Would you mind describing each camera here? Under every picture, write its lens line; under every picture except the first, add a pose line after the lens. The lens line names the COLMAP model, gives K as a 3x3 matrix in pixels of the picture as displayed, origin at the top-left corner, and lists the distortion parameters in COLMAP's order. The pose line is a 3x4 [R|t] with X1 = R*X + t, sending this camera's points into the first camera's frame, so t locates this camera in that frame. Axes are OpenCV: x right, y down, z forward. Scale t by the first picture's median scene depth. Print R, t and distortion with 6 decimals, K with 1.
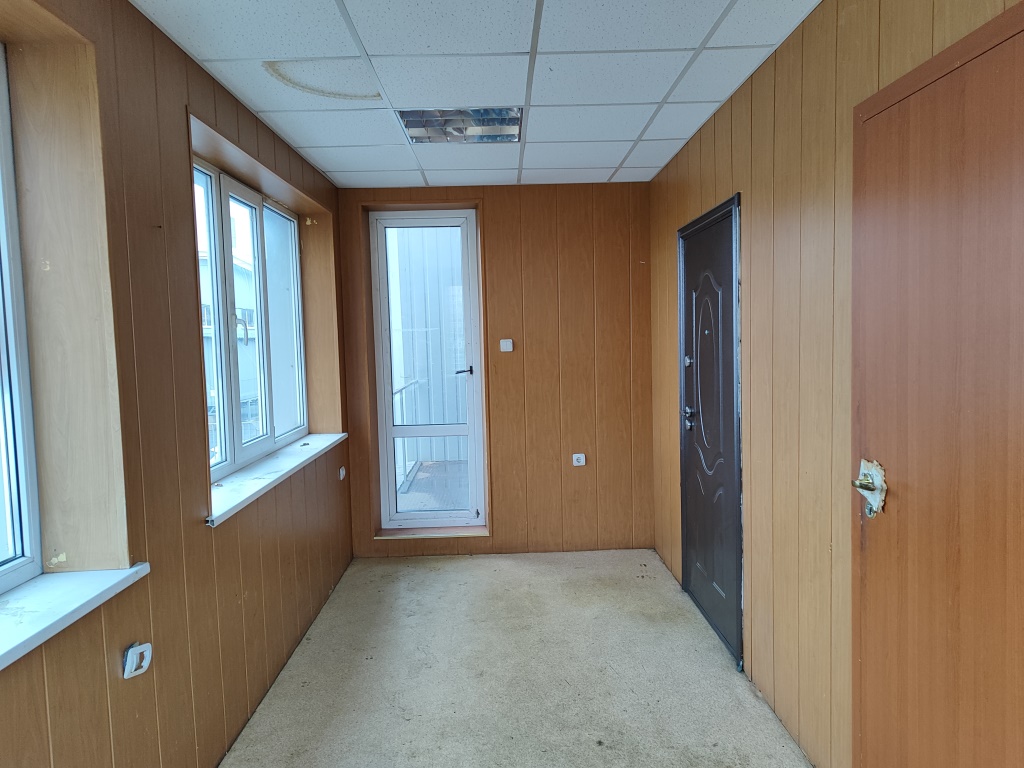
lens RADIAL K [[719.6, 0, 512.2], [0, 719.6, 380.5], [0, 0, 1]] dist [0.039776, -0.025939]
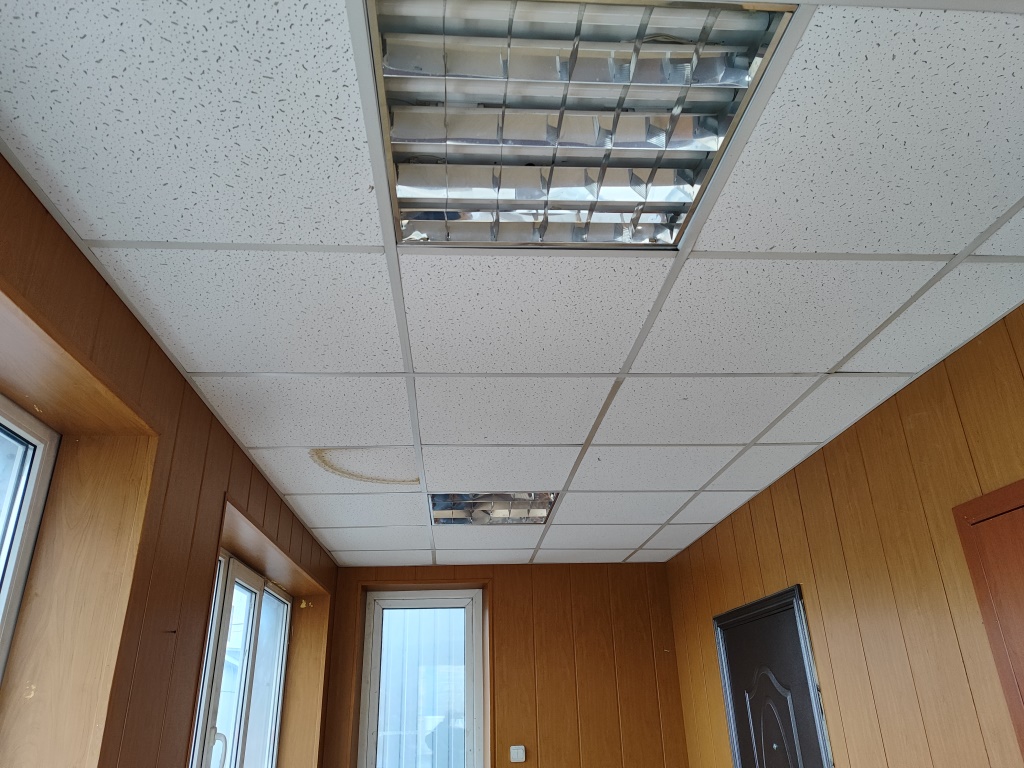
lens RADIAL K [[719.6, 0, 511.4], [0, 719.6, 388.3], [0, 0, 1]] dist [0.039776, -0.025939]
pose [[0.998398, 0.020732, 0.052637, -0.095397], [0.006217, 0.884596, -0.466317, -0.043165], [-0.056230, 0.465898, 0.883050, 0.068532]]
